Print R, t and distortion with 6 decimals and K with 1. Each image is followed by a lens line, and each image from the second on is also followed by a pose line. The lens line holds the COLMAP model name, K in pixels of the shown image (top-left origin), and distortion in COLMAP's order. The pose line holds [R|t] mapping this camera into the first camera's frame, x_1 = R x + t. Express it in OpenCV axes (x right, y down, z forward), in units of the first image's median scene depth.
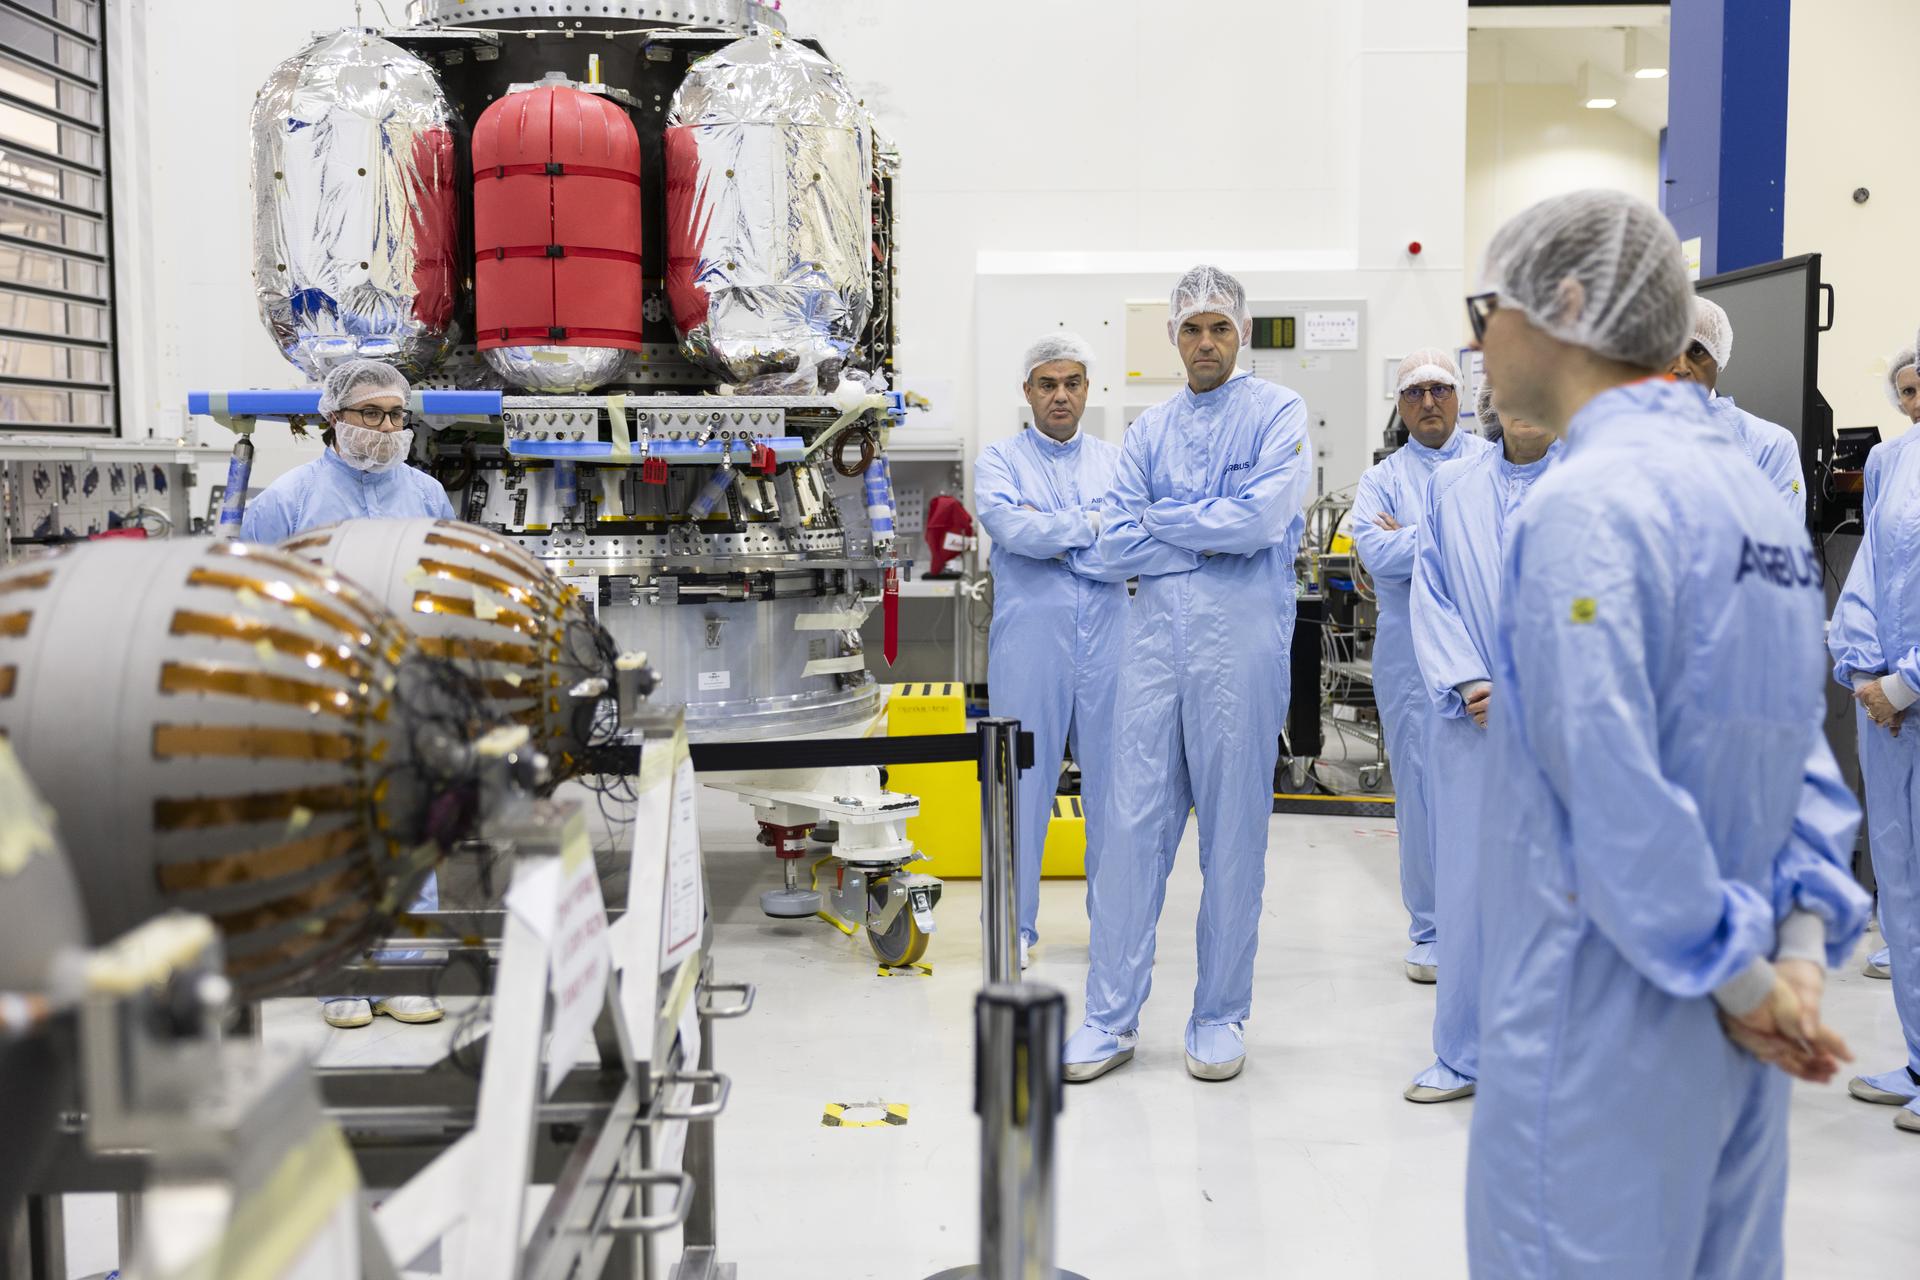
lens RADIAL K [[2054.0, 0, 955.7], [0, 2054.0, 562.7], [0, 0, 1]] dist [0.002649, 0.003699]
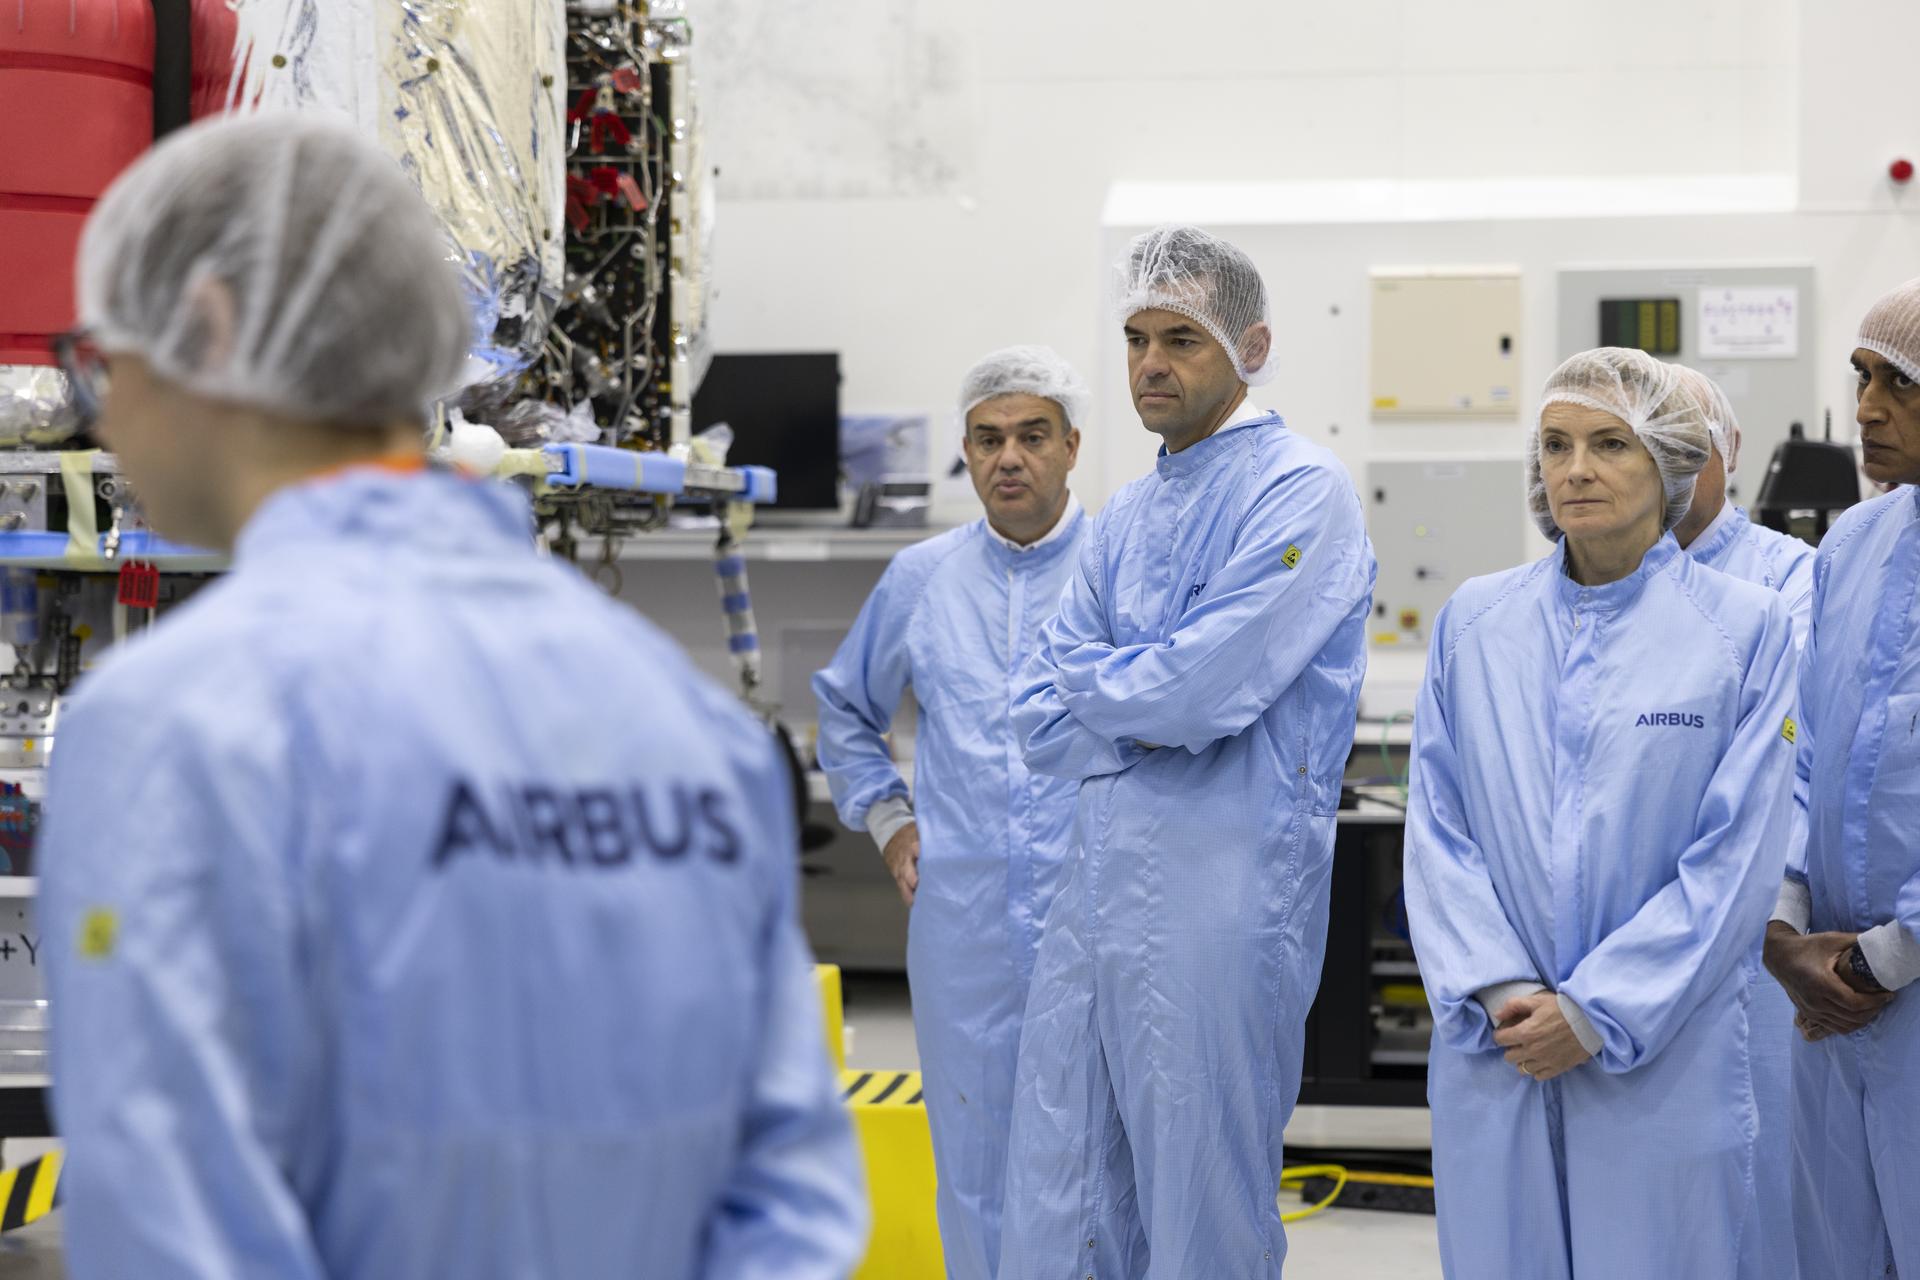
lens RADIAL K [[3583.4, 0, 959.6], [0, 3583.4, 707.9], [0, 0, 1]] dist [0.014591, 0.022737]
pose [[0.992818, 0.009599, -0.119251, 0.197720], [-0.010102, 0.999942, -0.003609, -0.009279], [0.119209, 0.004788, 0.992858, 0.041141]]
